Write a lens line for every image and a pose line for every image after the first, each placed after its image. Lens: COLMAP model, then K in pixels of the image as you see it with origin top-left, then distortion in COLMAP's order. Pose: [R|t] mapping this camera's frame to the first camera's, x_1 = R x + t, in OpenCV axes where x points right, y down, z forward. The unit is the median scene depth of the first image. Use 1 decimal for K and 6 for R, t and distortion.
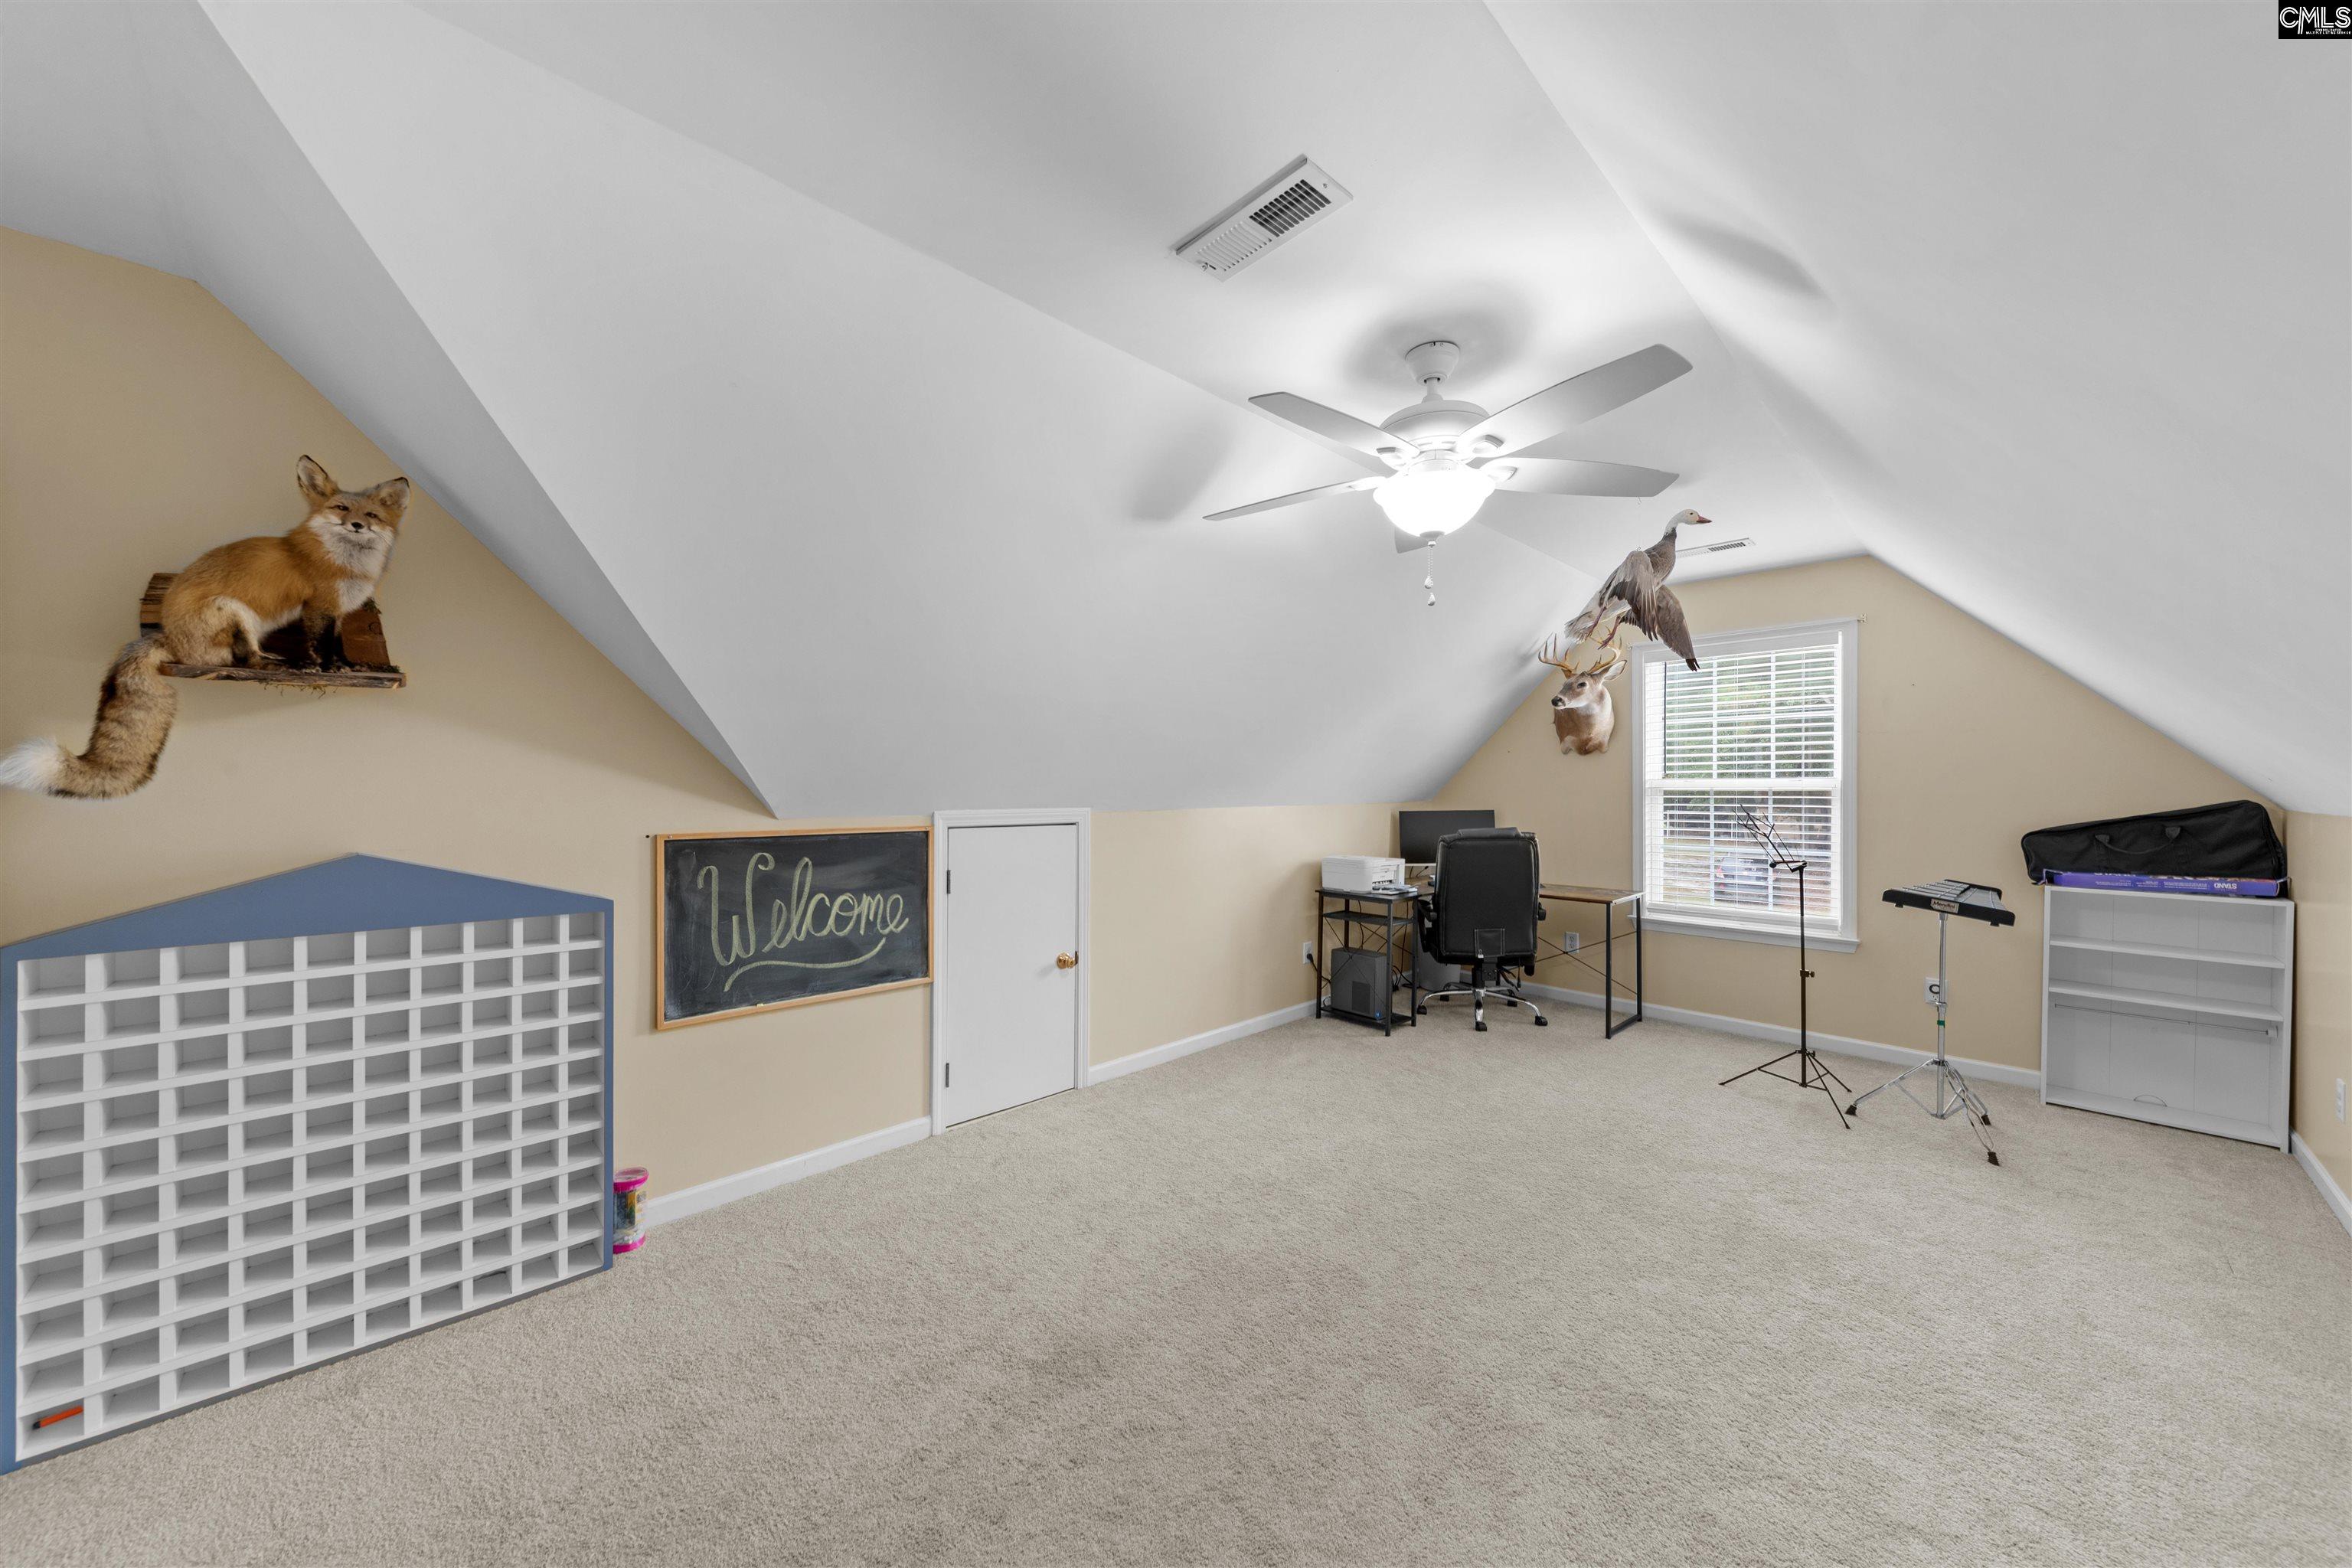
lens RADIAL K [[813.4, 0, 1168.3], [0, 813.4, 784.5], [0, 0, 1]] dist [-0.002891, -0.001103]
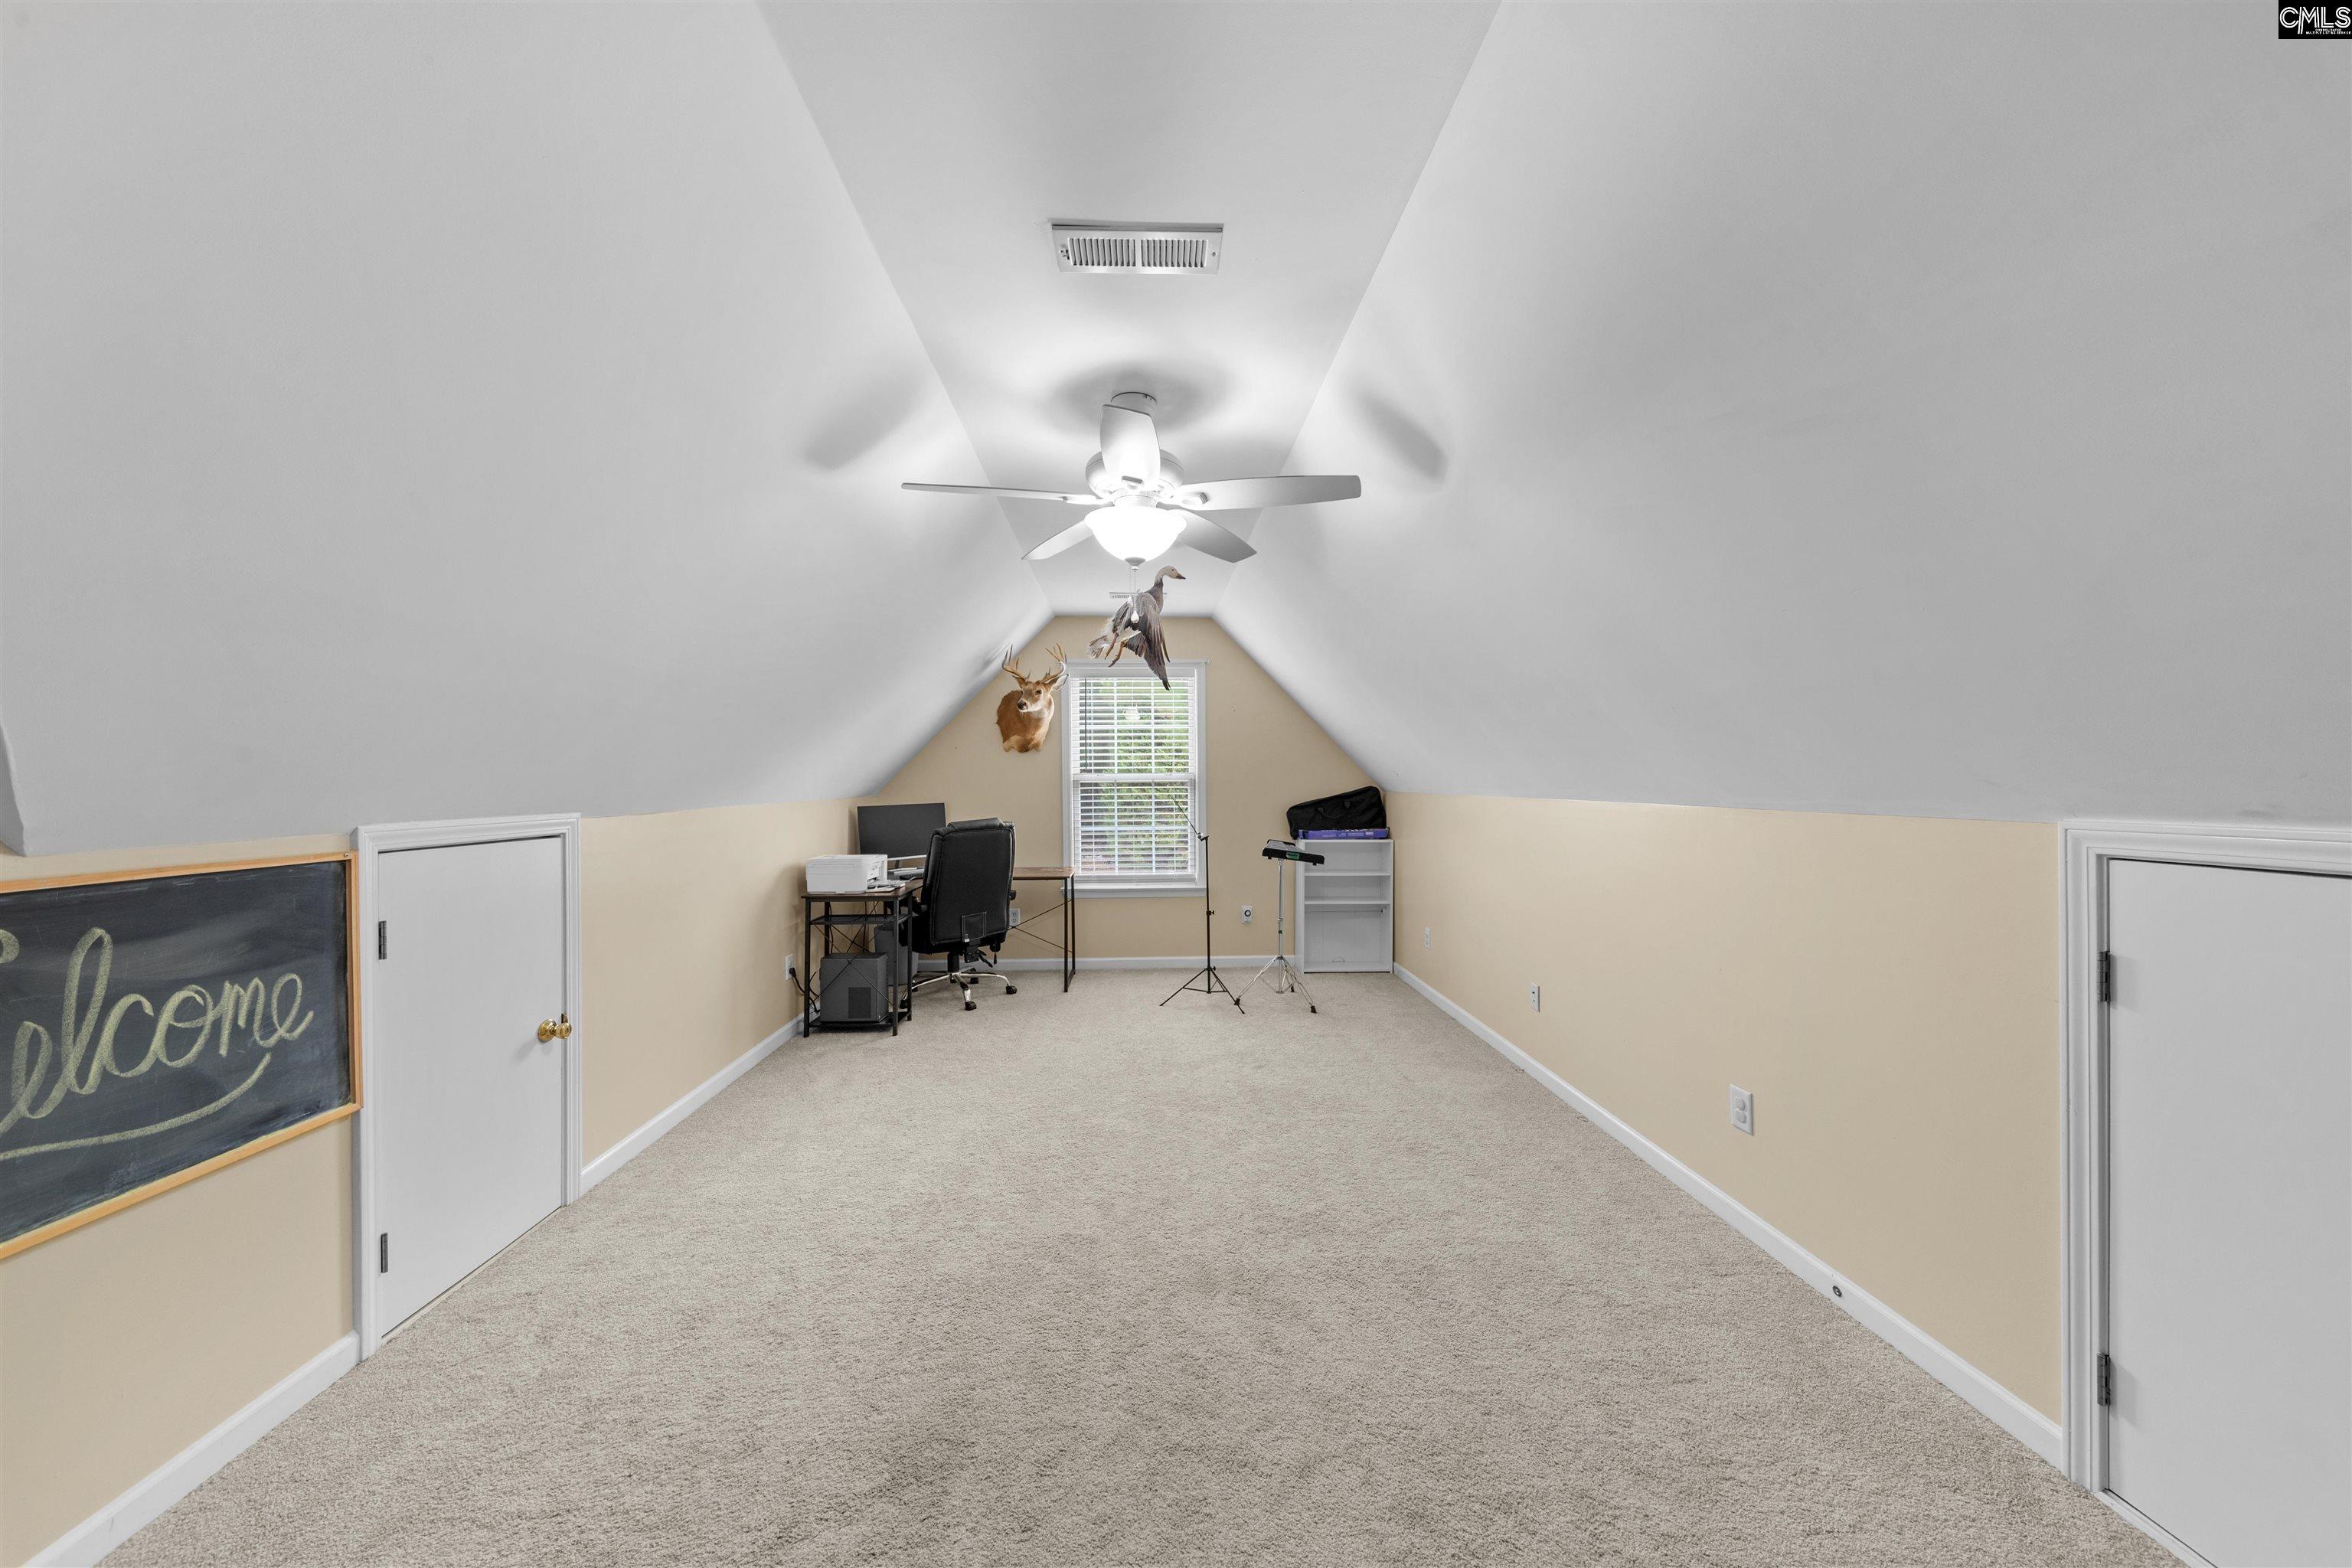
lens RADIAL K [[813.4, 0, 1169.5], [0, 813.4, 781.7], [0, 0, 1]] dist [-0.002891, -0.001103]
pose [[0.652433, -0.007205, 0.757812, -0.356983], [0.004403, 0.999974, 0.005717, -0.001463], [-0.757833, -0.000393, 0.652448, 0.150282]]
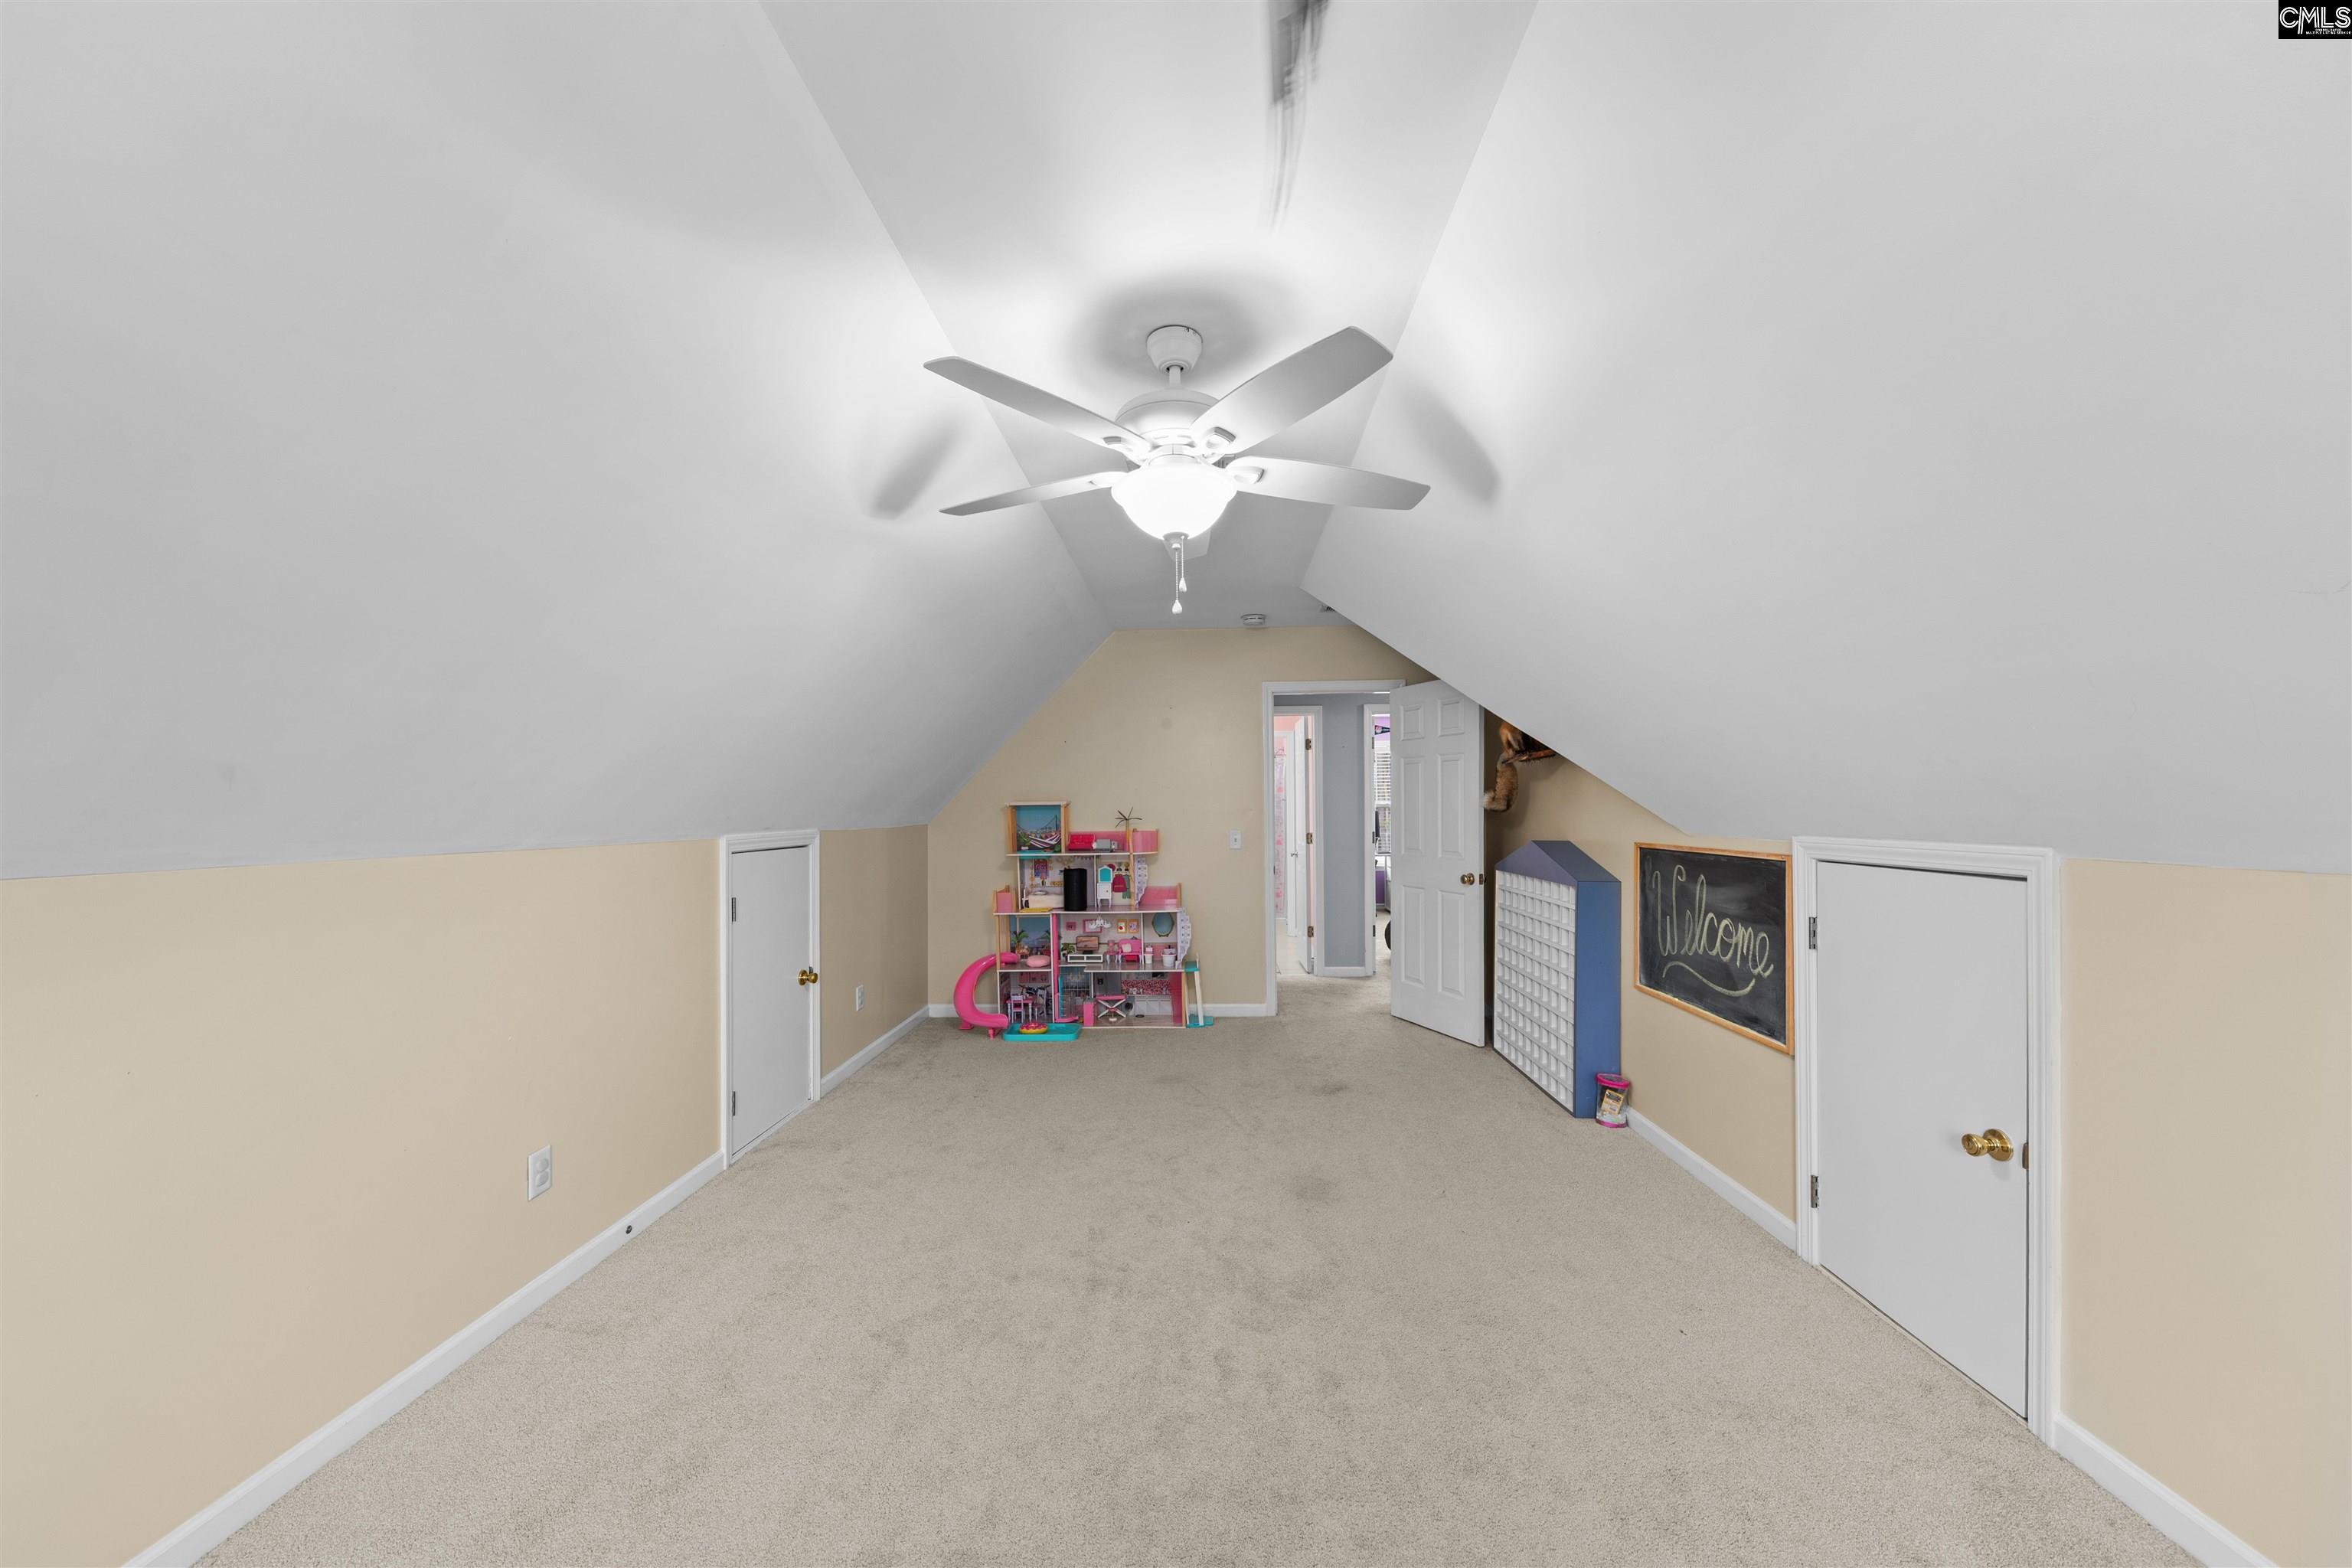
lens RADIAL K [[813.4, 0, 1176.9], [0, 813.4, 799.8], [0, 0, 1]] dist [-0.002891, -0.001103]
pose [[-0.714354, -0.003739, -0.699774, 0.693182], [0.009260, 0.999848, -0.014794, 0.003118], [0.699723, -0.017048, -0.714211, 1.165853]]
